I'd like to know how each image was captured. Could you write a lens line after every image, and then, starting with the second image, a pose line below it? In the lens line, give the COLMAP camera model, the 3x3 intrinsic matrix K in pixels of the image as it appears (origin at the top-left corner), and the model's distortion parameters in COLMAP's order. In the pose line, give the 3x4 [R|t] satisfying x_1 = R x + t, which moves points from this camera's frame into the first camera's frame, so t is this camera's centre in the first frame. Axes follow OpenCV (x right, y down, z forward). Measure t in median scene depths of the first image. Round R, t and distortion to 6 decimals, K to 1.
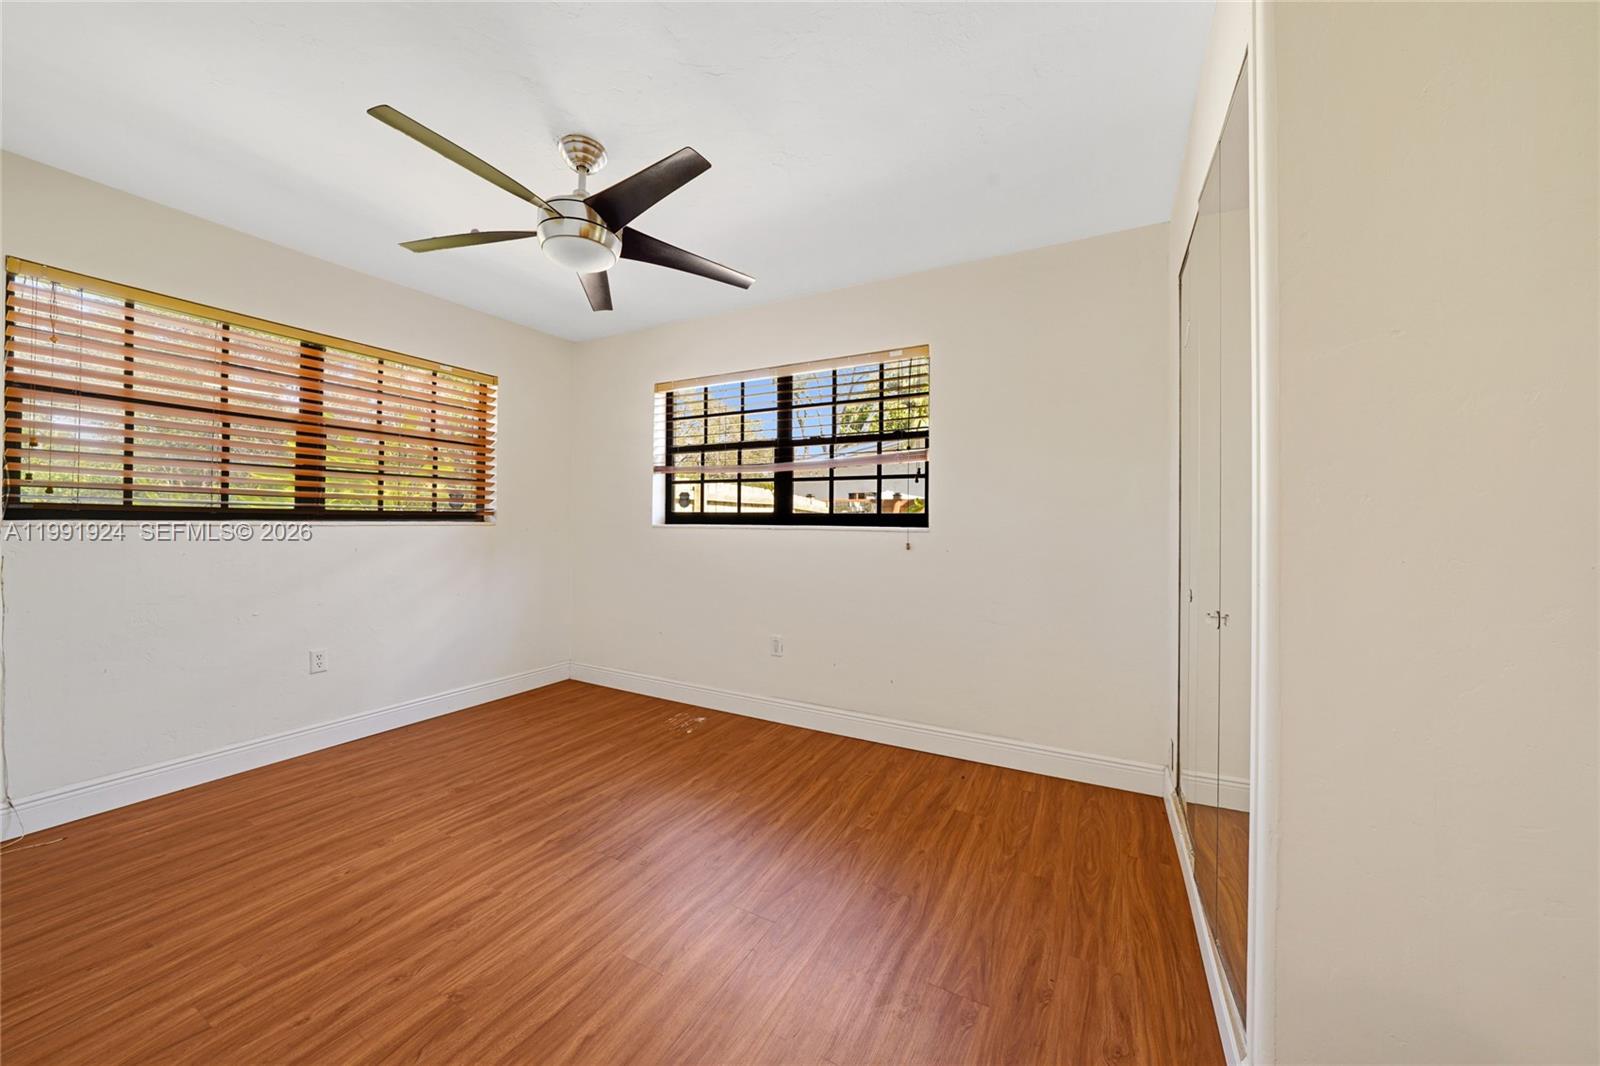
lens RADIAL K [[598.9, 0, 801.0], [0, 598.9, 521.0], [0, 0, 1]] dist [-0.025567, 0.009512]
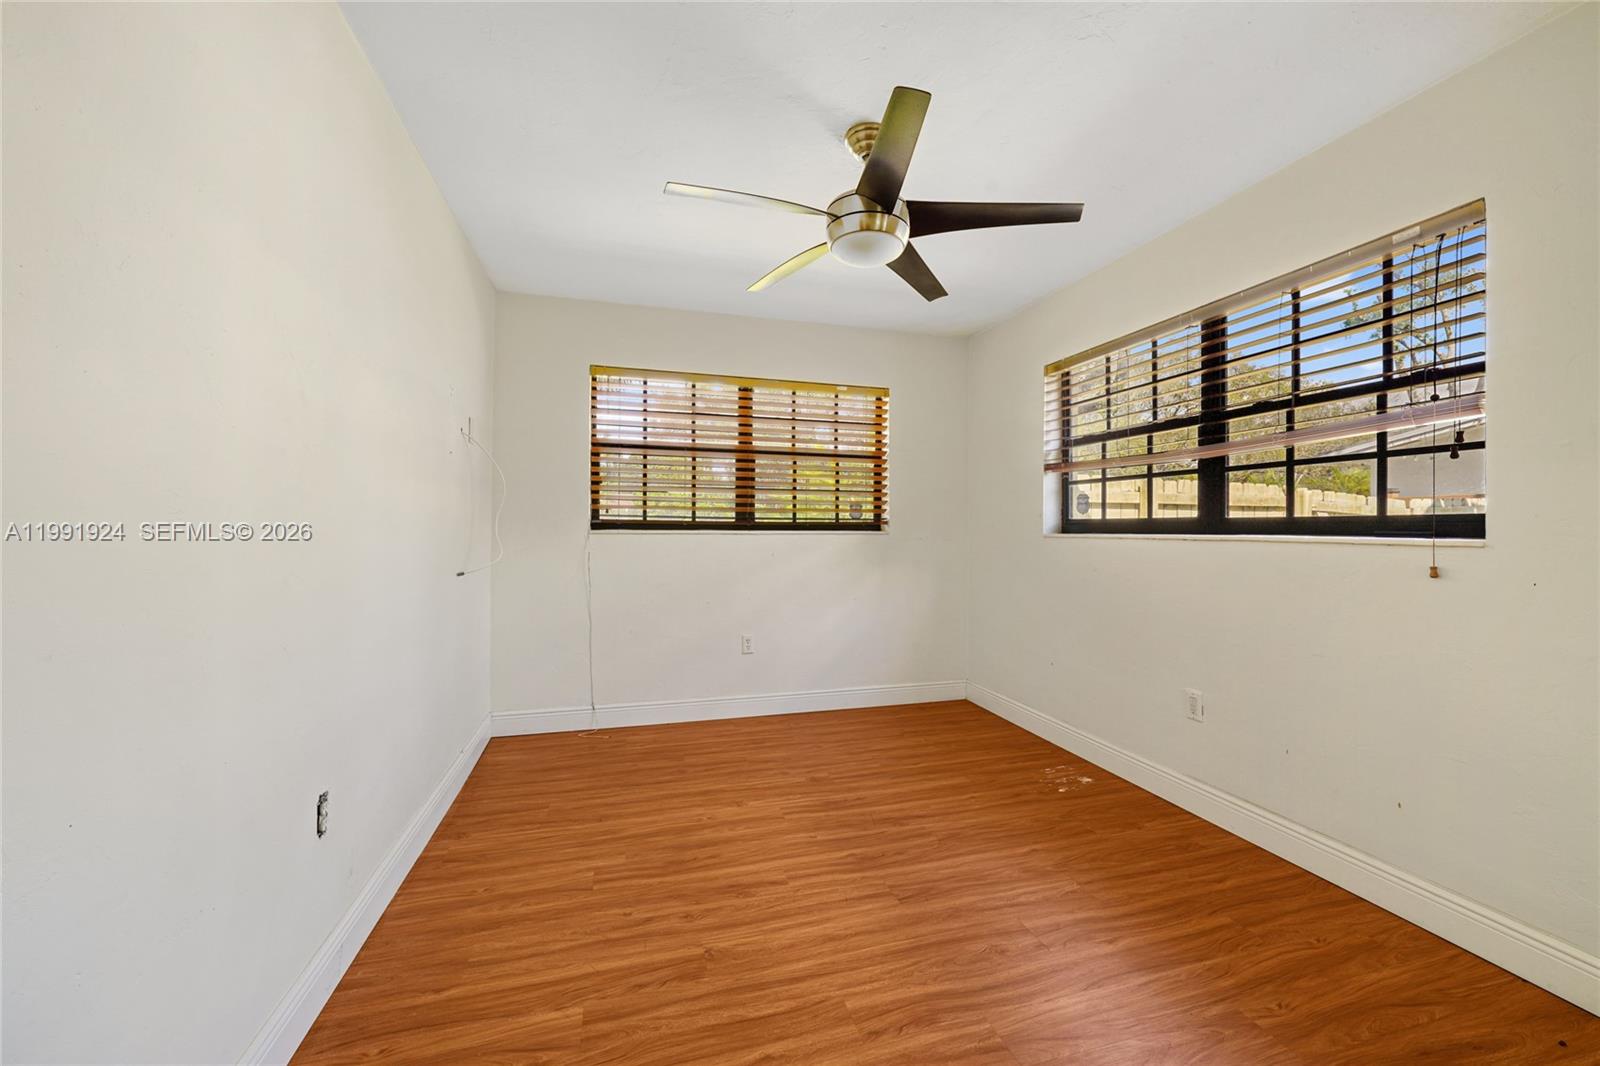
lens RADIAL K [[647.2, 0, 800.0], [0, 647.2, 533.0], [0, 0, 1]] dist [0.000215, 0.000172]
pose [[0.677198, -0.000280, -0.735800, 0.257198], [0.002449, 0.999995, 0.001874, 0.003181], [0.735796, -0.003071, 0.677196, 0.174700]]
